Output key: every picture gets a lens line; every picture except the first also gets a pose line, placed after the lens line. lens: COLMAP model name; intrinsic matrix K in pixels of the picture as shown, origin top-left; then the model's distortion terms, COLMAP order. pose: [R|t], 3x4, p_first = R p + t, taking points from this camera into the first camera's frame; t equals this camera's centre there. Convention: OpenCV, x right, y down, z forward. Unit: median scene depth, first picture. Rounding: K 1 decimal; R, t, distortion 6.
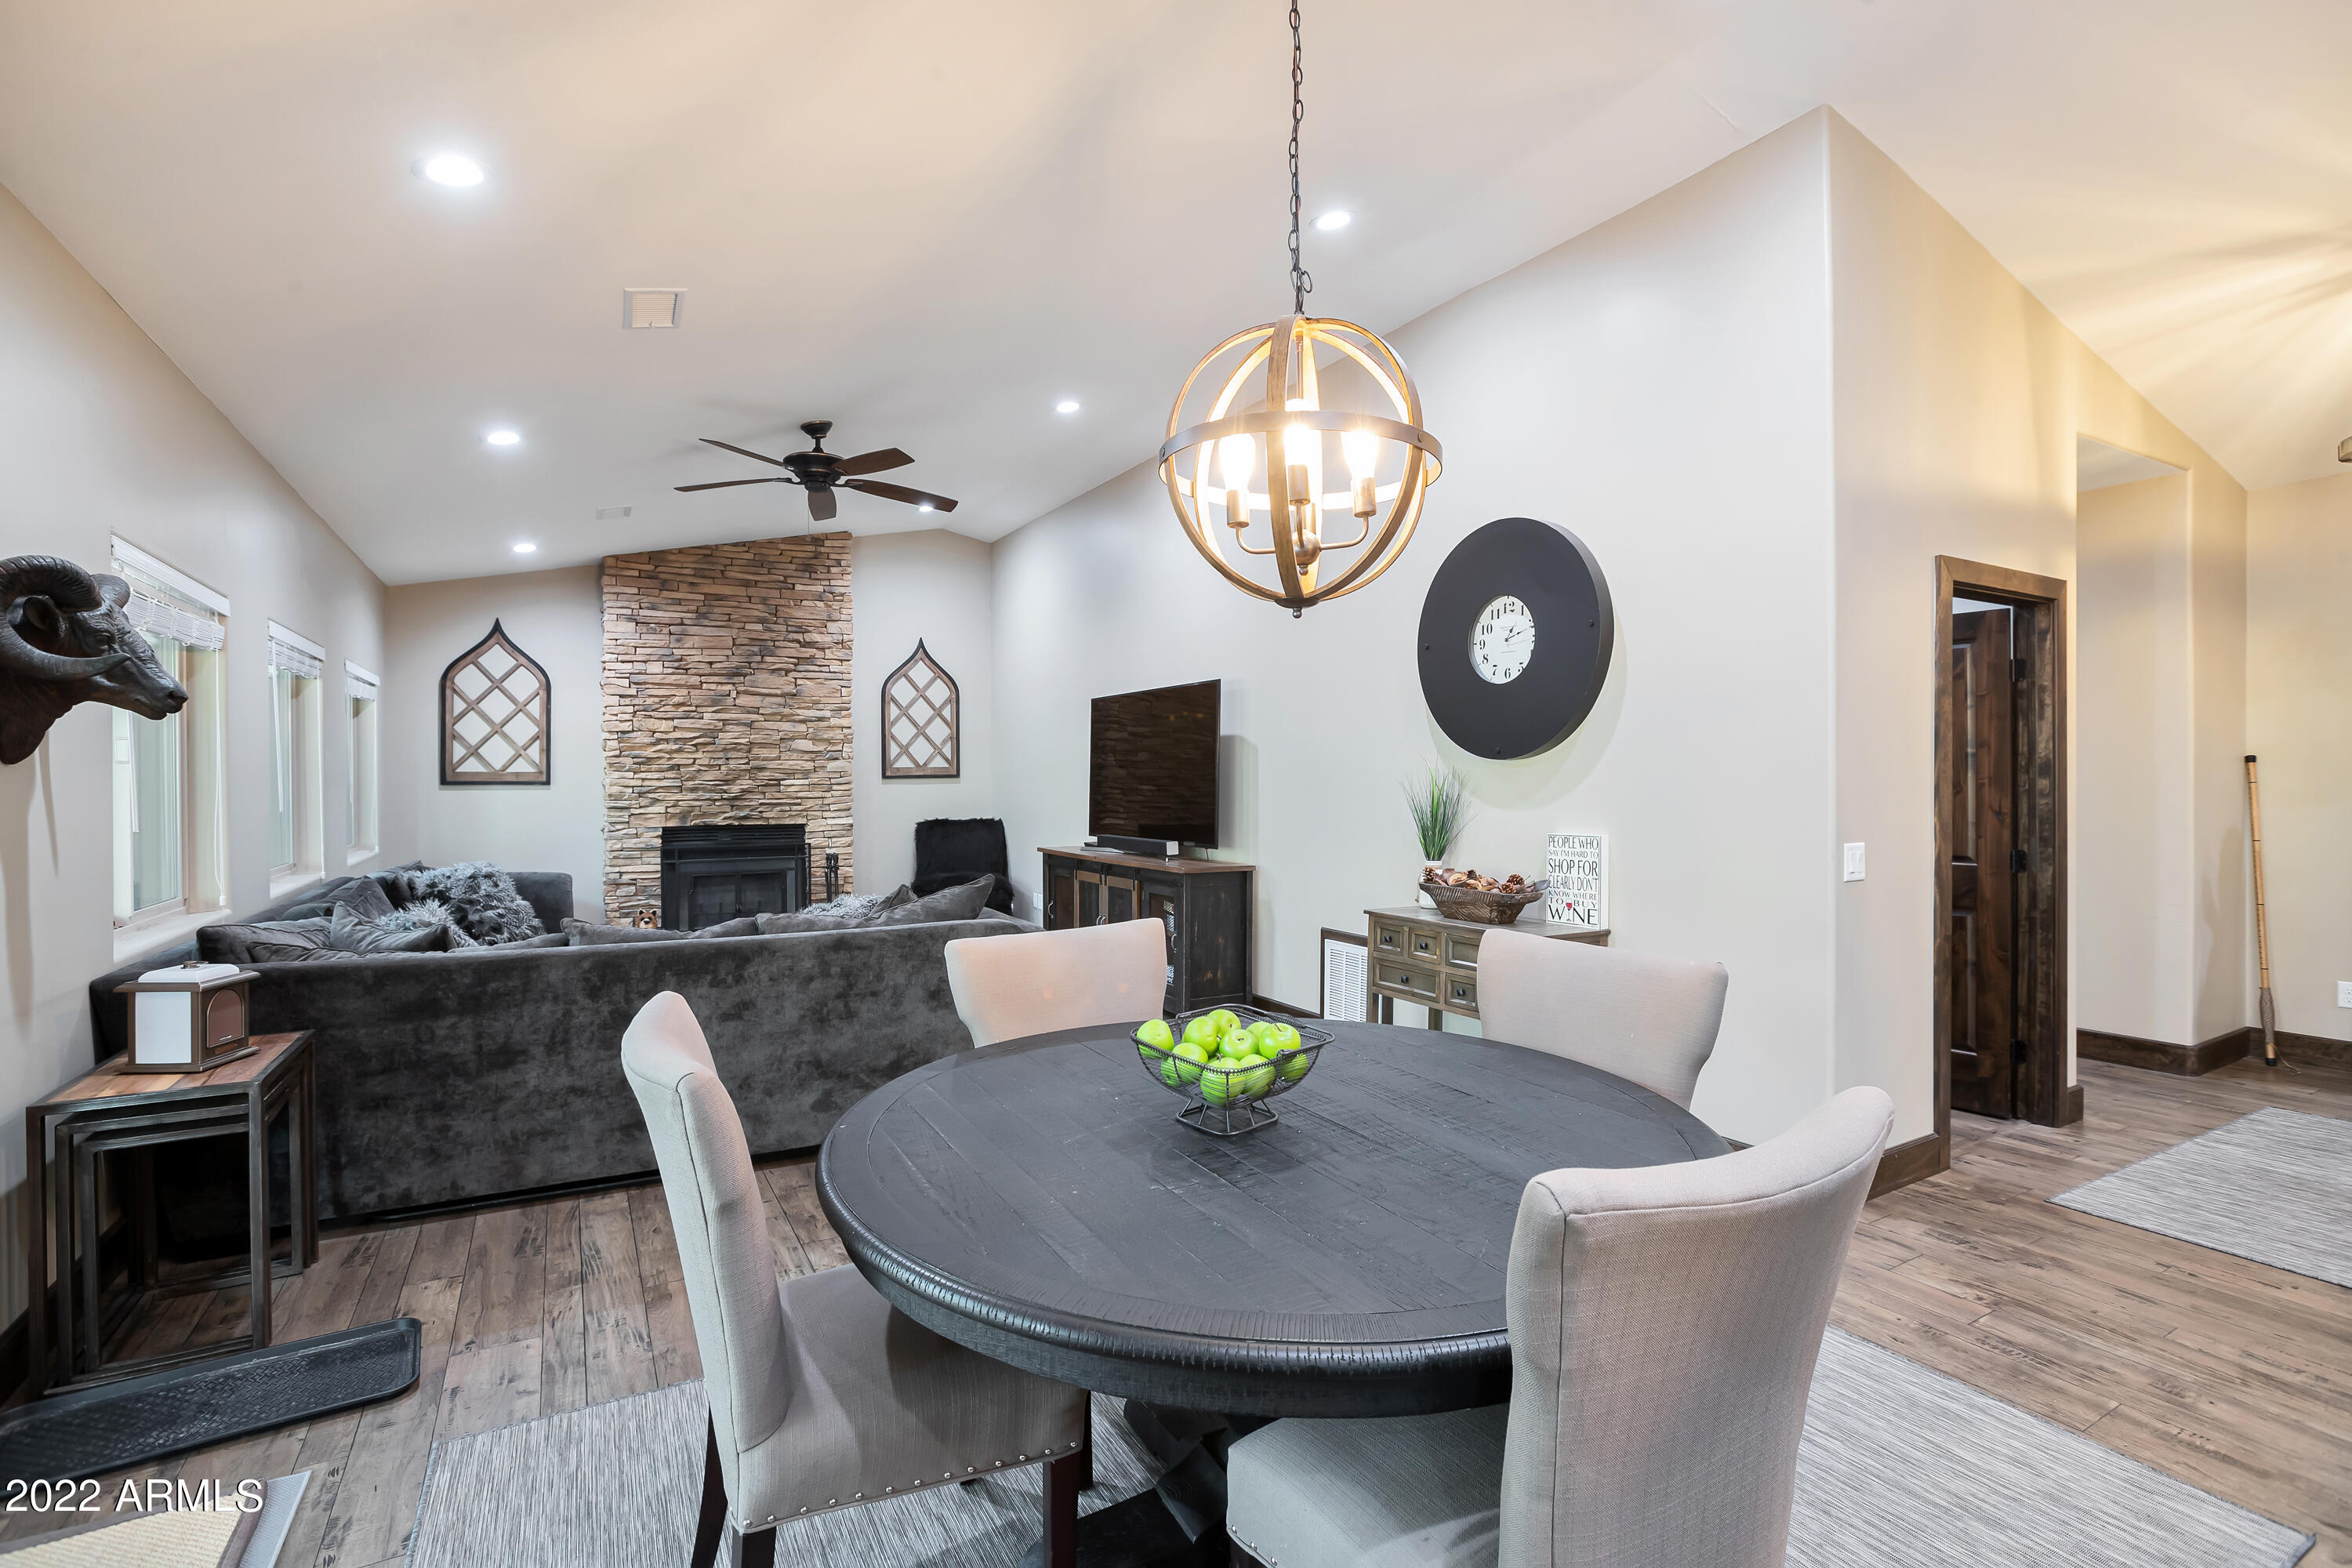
lens RADIAL K [[1080.8, 0, 1171.8], [0, 1080.8, 792.6], [0, 0, 1]] dist [-0.012956, 0.004079]
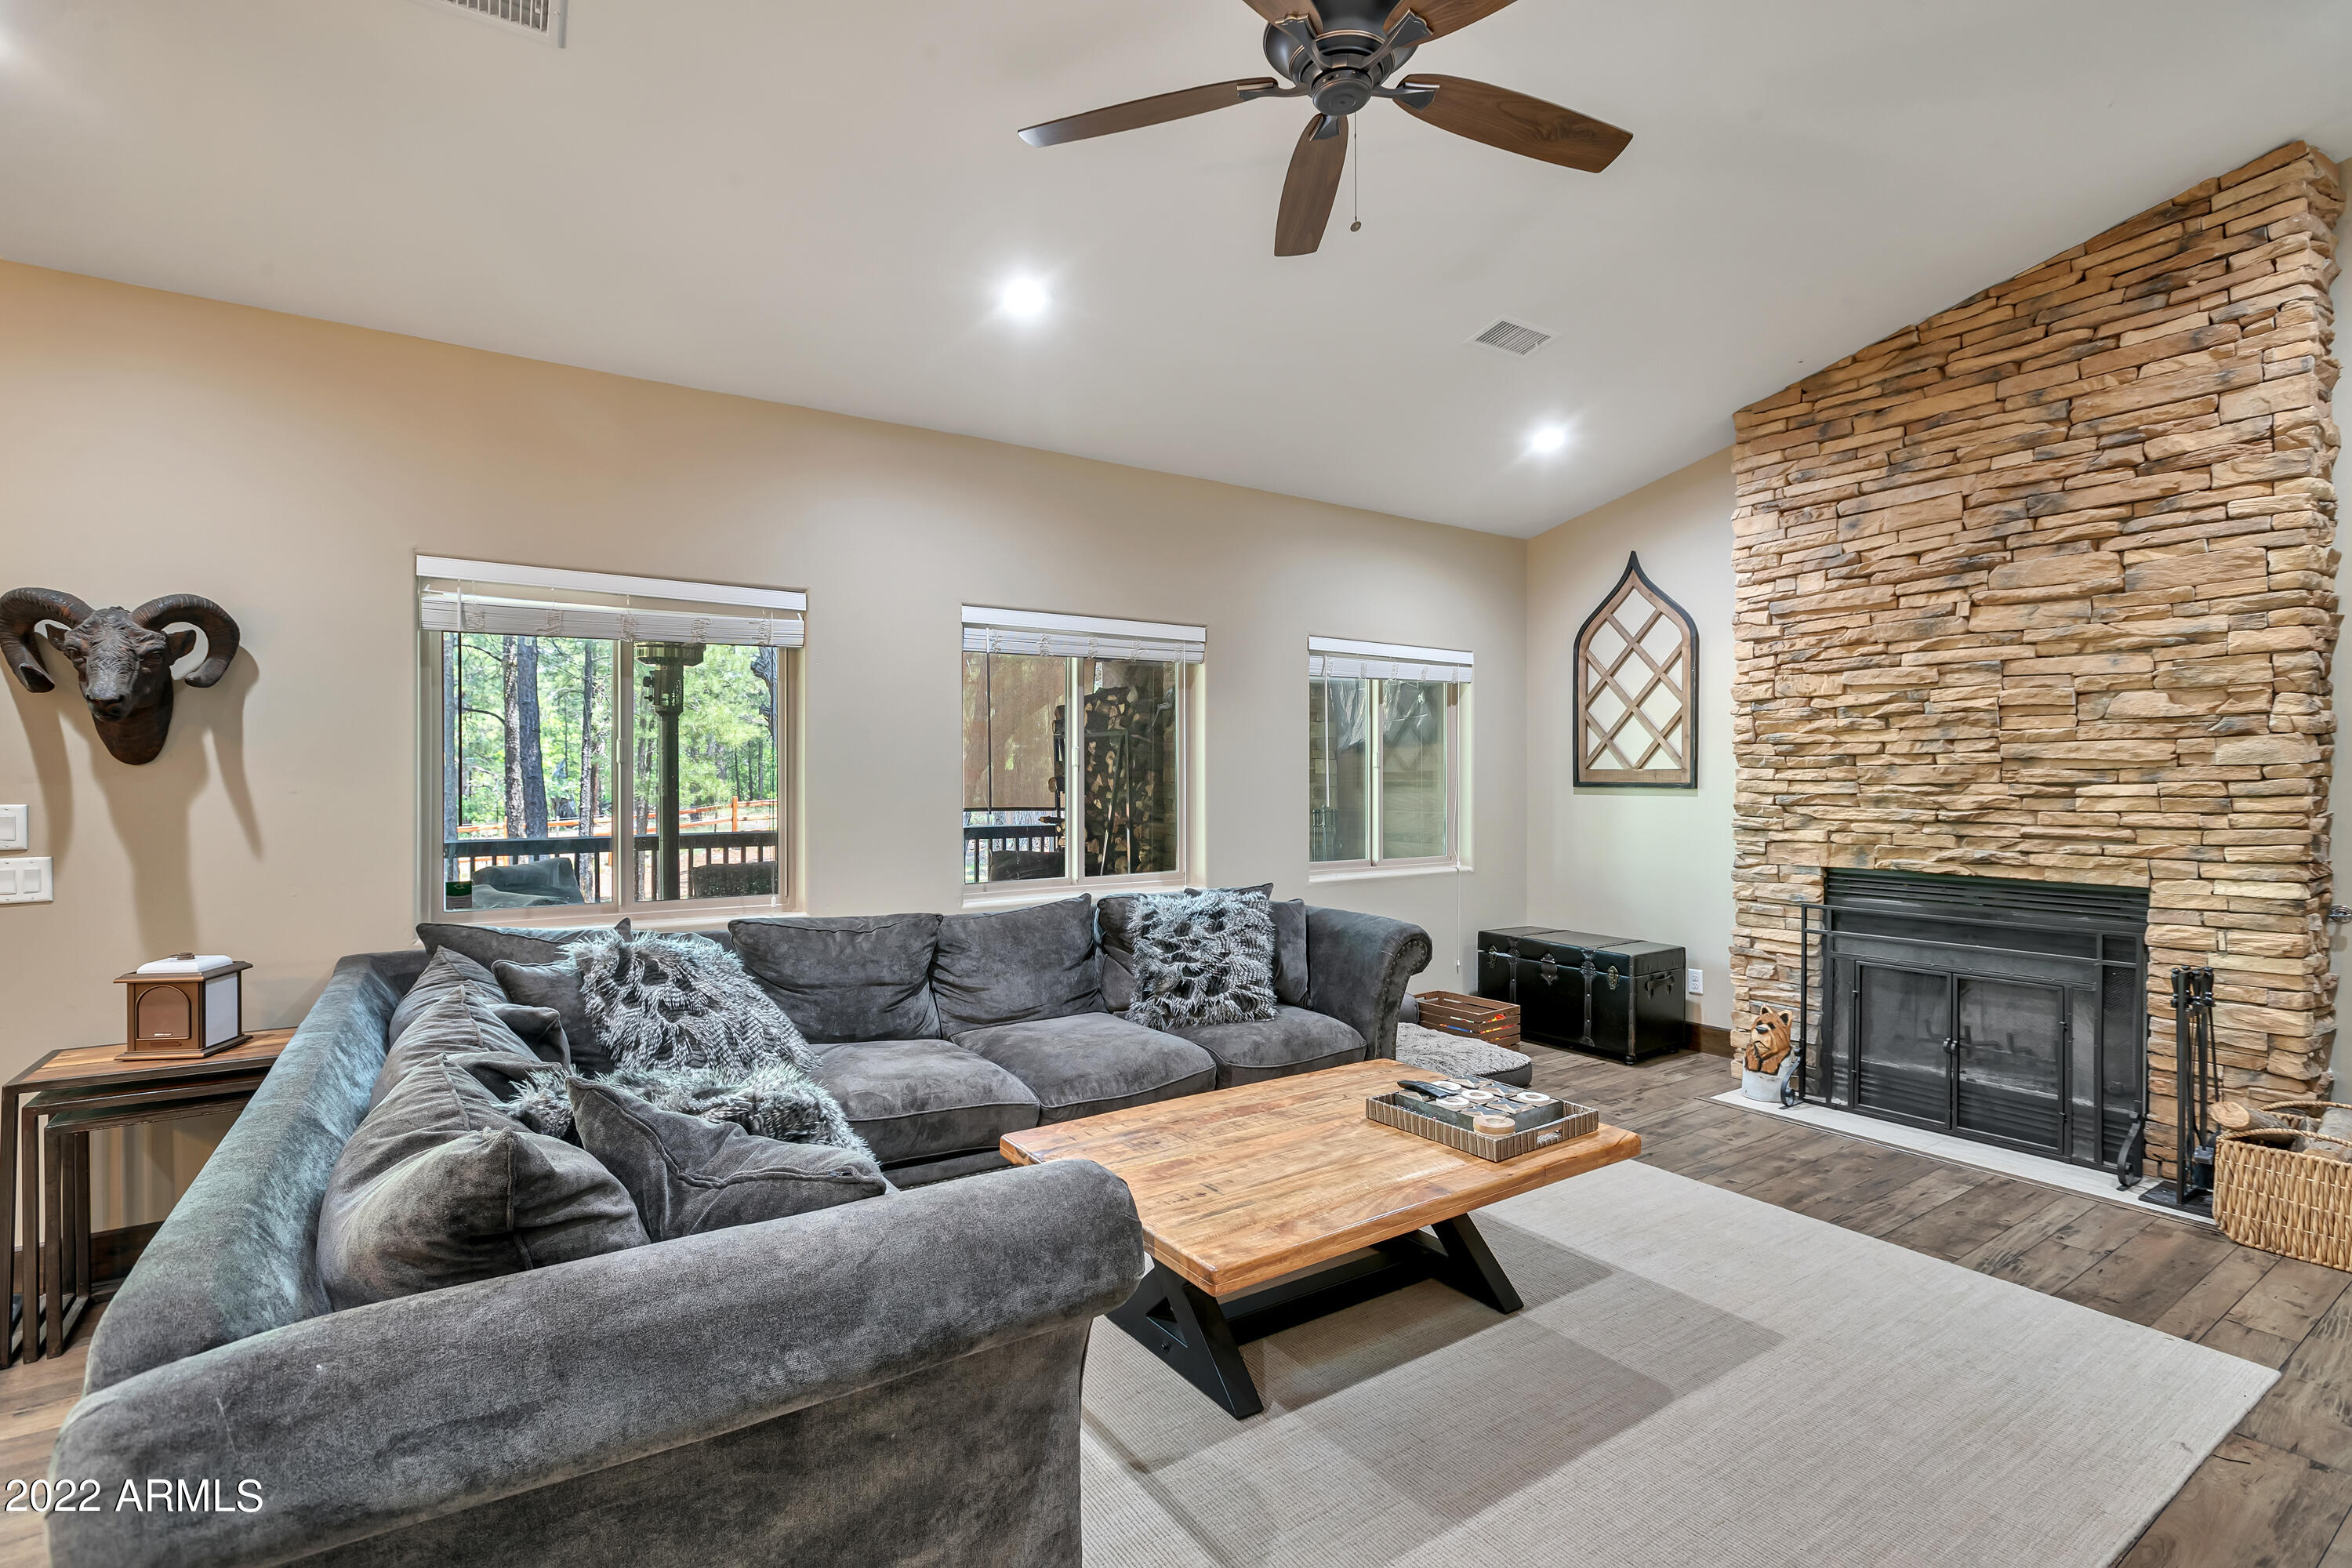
lens RADIAL K [[1080.8, 0, 1167.4], [0, 1080.8, 782.5], [0, 0, 1]] dist [-0.012956, 0.004079]
pose [[0.094271, 0.010915, -0.995487, 0.050331], [-0.011326, 0.999887, 0.009891, -0.013867], [0.995482, 0.010343, 0.094384, 0.628034]]
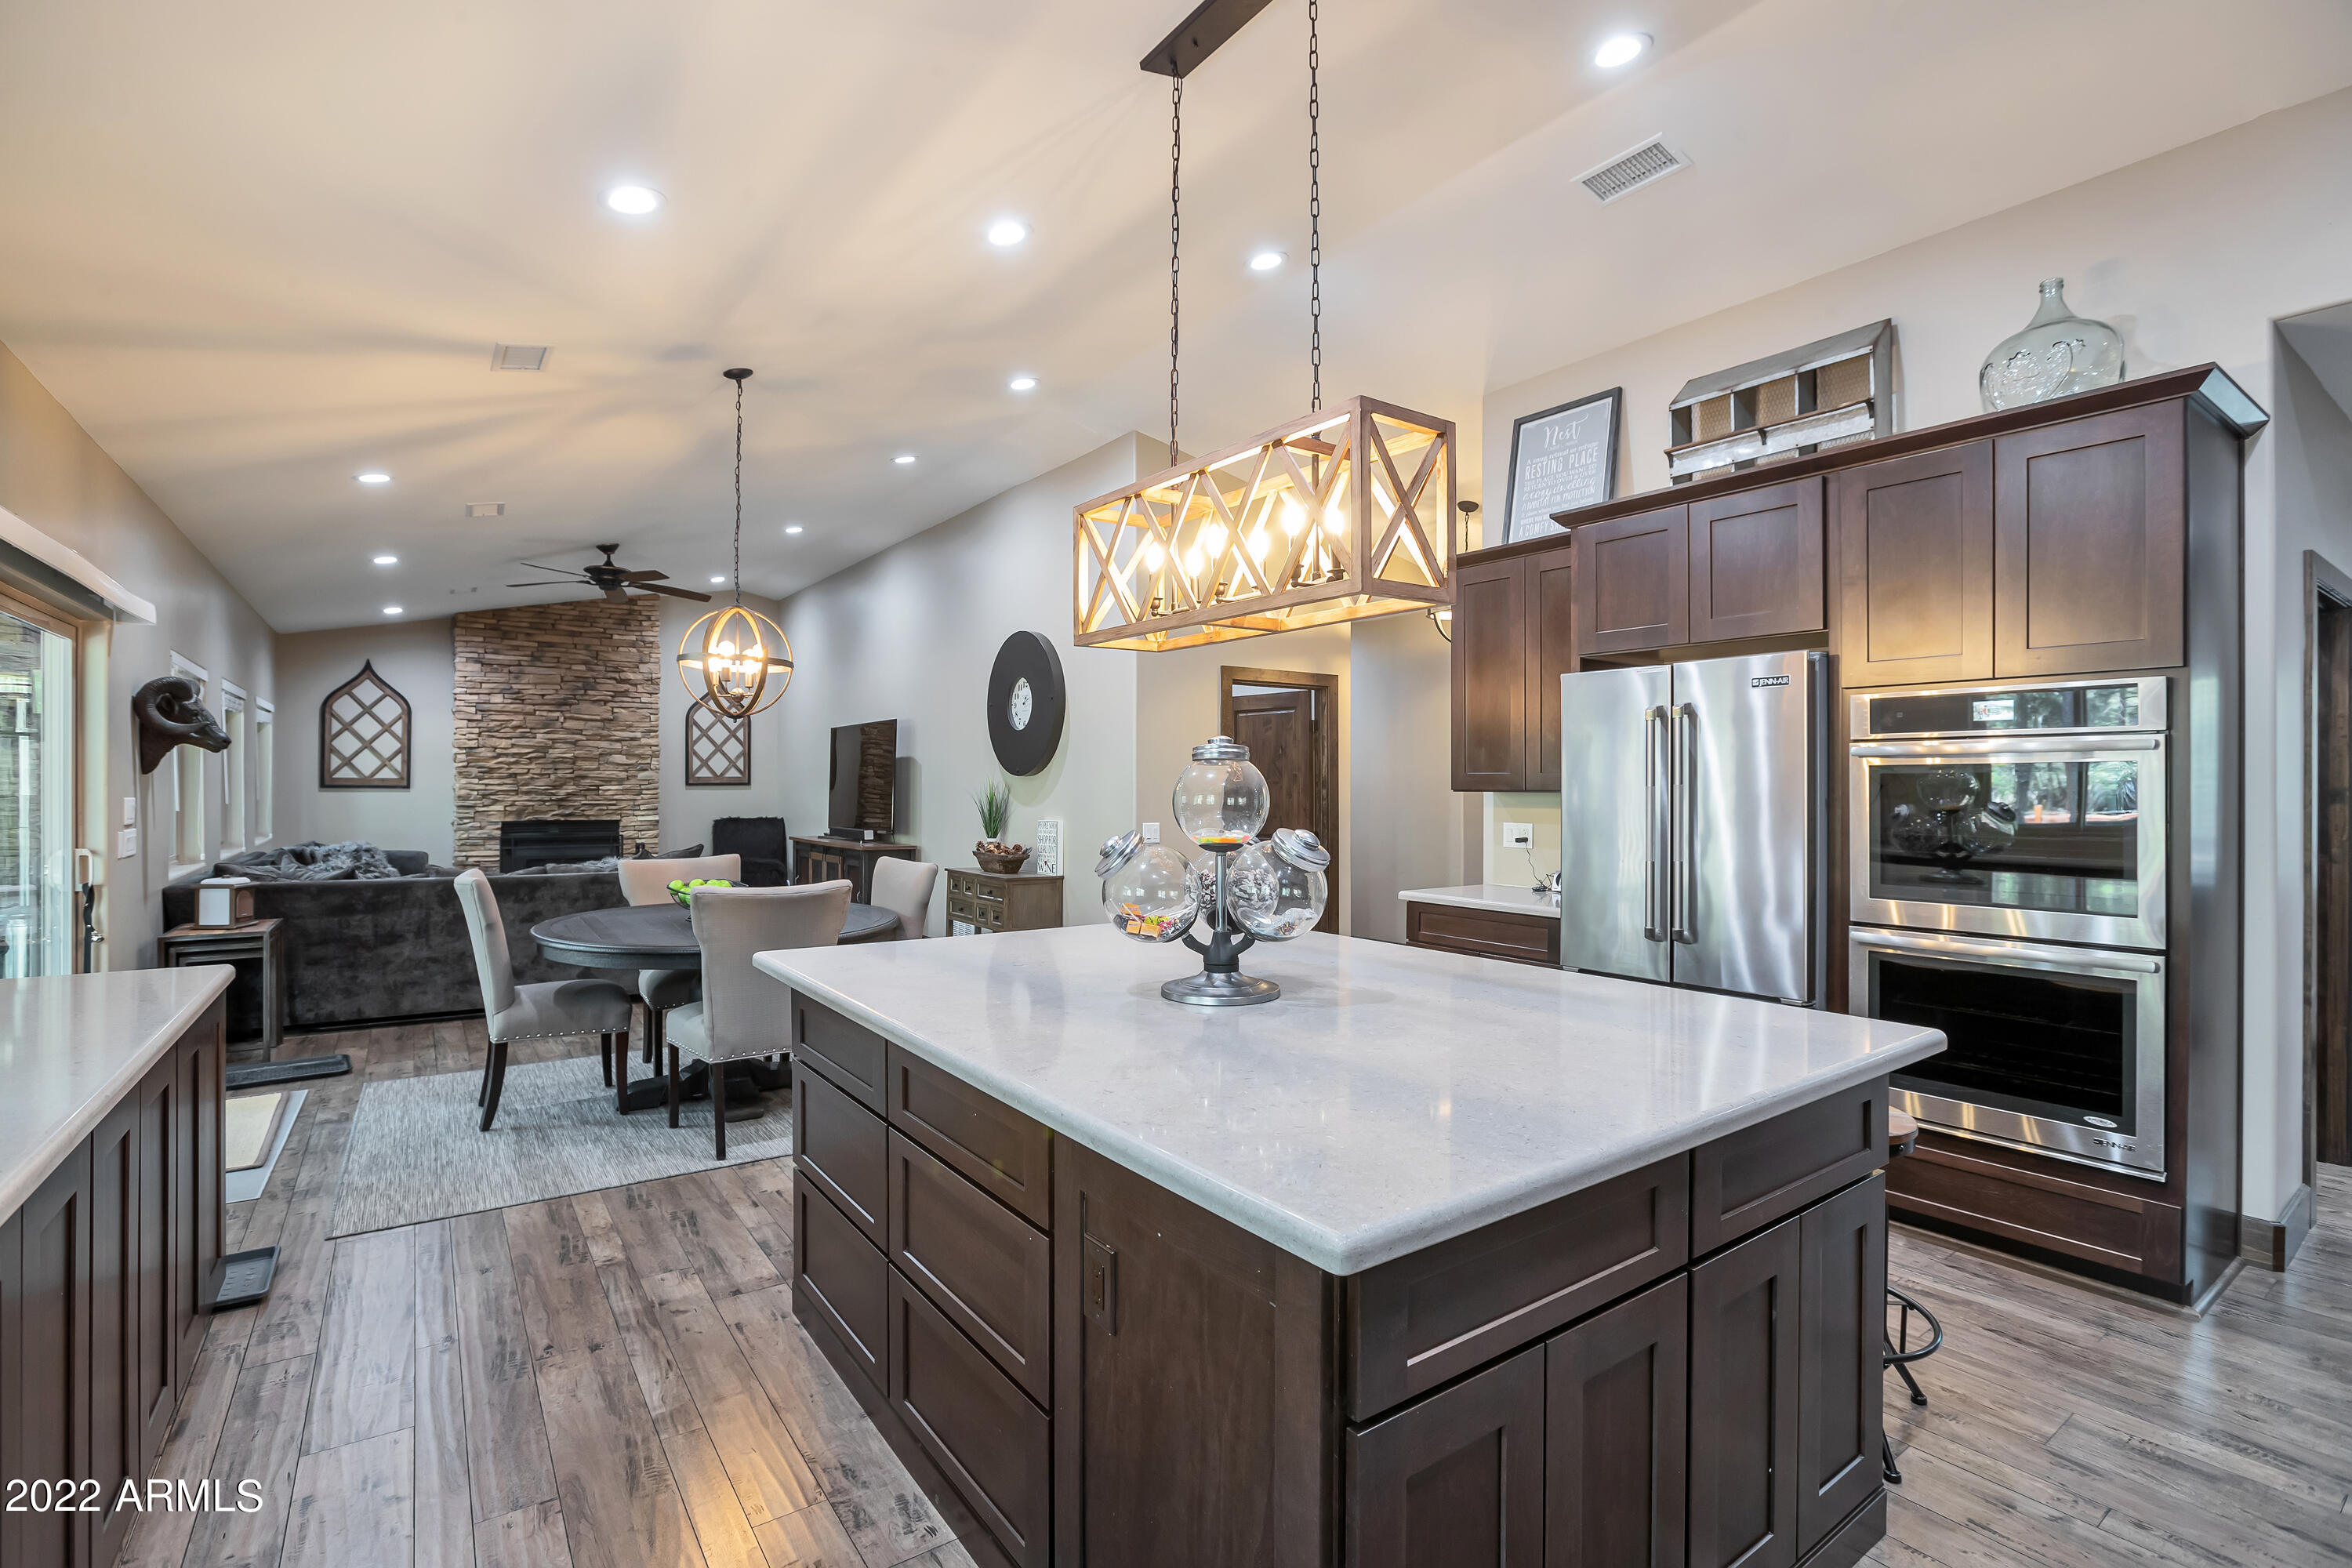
lens RADIAL K [[1080.8, 0, 1172.0], [0, 1080.8, 790.6], [0, 0, 1]] dist [-0.012956, 0.004079]
pose [[0.994879, 0.006613, 0.100853, 0.204032], [-0.005484, 0.999919, -0.011464, 0.005291], [-0.100921, 0.010852, 0.994835, -0.378877]]
